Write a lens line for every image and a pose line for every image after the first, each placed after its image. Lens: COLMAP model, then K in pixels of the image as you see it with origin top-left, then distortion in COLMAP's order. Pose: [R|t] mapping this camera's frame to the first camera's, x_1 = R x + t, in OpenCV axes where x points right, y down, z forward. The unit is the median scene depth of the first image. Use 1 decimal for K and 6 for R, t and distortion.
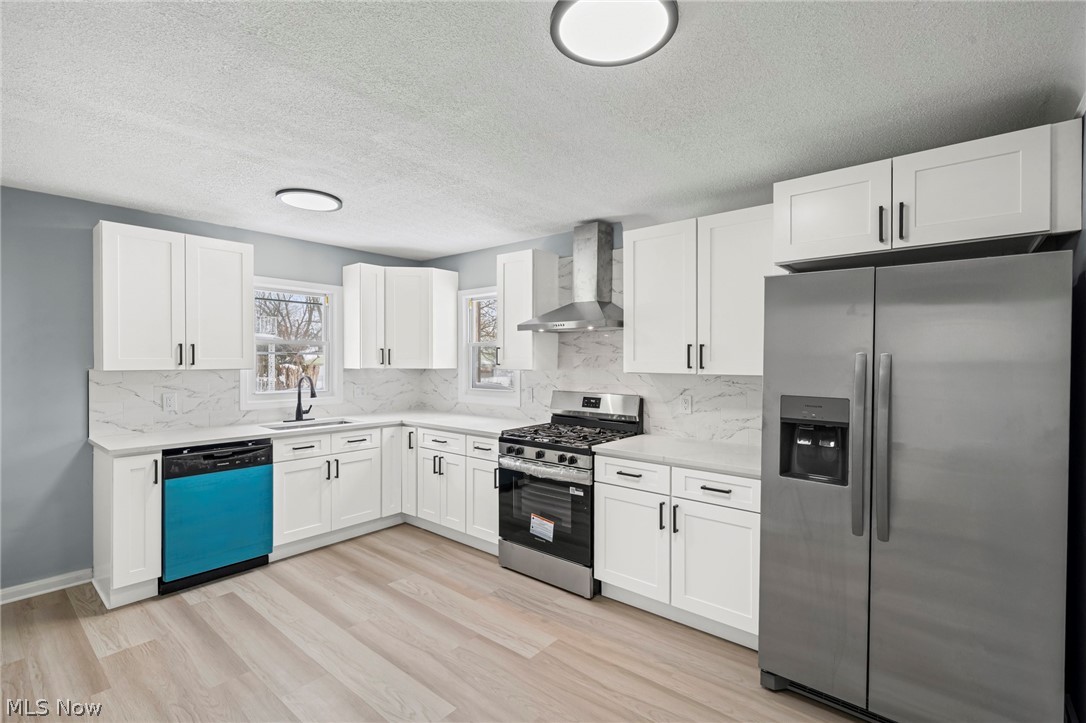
lens RADIAL K [[476.3, 0, 537.7], [0, 476.3, 361.0], [0, 0, 1]] dist [0.002218, 0.000217]
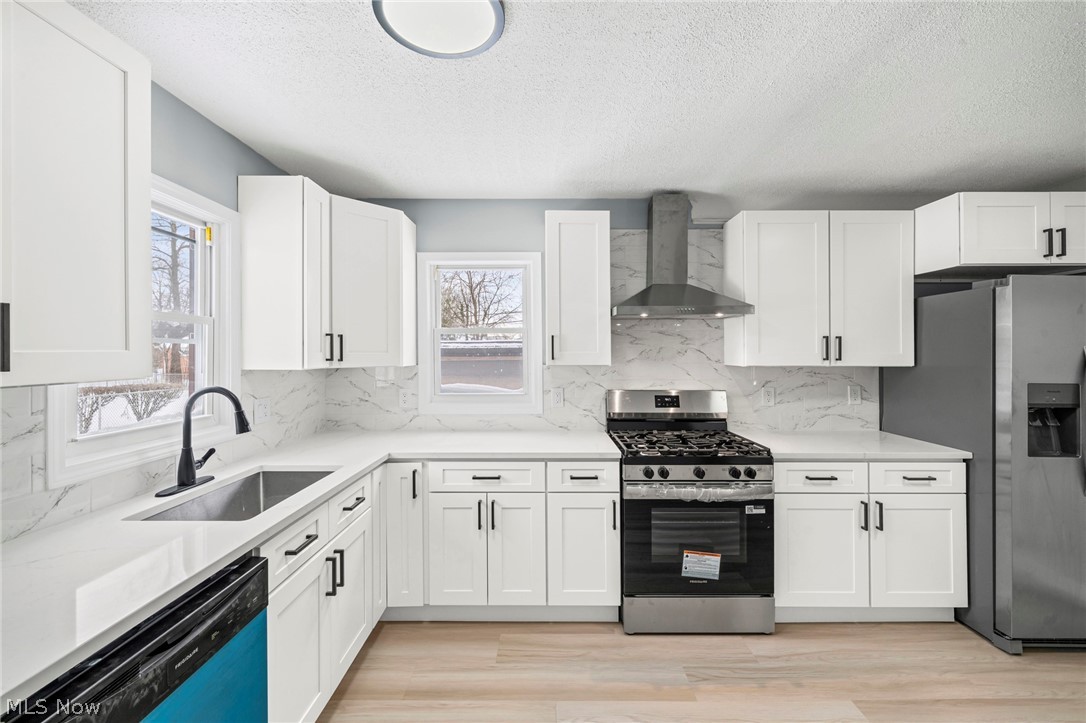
lens RADIAL K [[455.4, 0, 540.3], [0, 455.4, 345.6], [0, 0, 1]] dist [-0.001337, 0.000892]
pose [[0.773868, 0.004709, 0.633329, -0.662079], [0.003690, 0.999922, -0.011945, -0.005703], [-0.633336, 0.011581, 0.773790, 0.569541]]
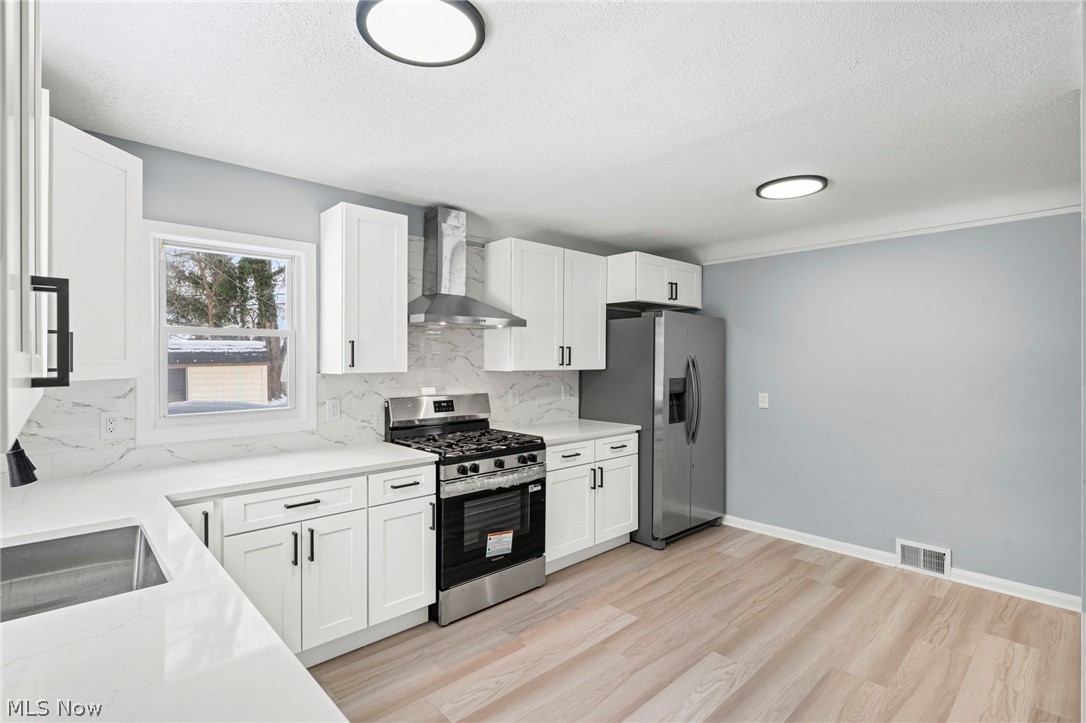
lens RADIAL K [[518.4, 0, 534.1], [0, 518.4, 356.4], [0, 0, 1]] dist [0.005880, 0.000327]
pose [[0.141058, 0.000562, 0.990001, -0.942548], [0.000454, 1.000000, -0.000632, -0.007173], [-0.990001, 0.000539, 0.141058, 0.778608]]
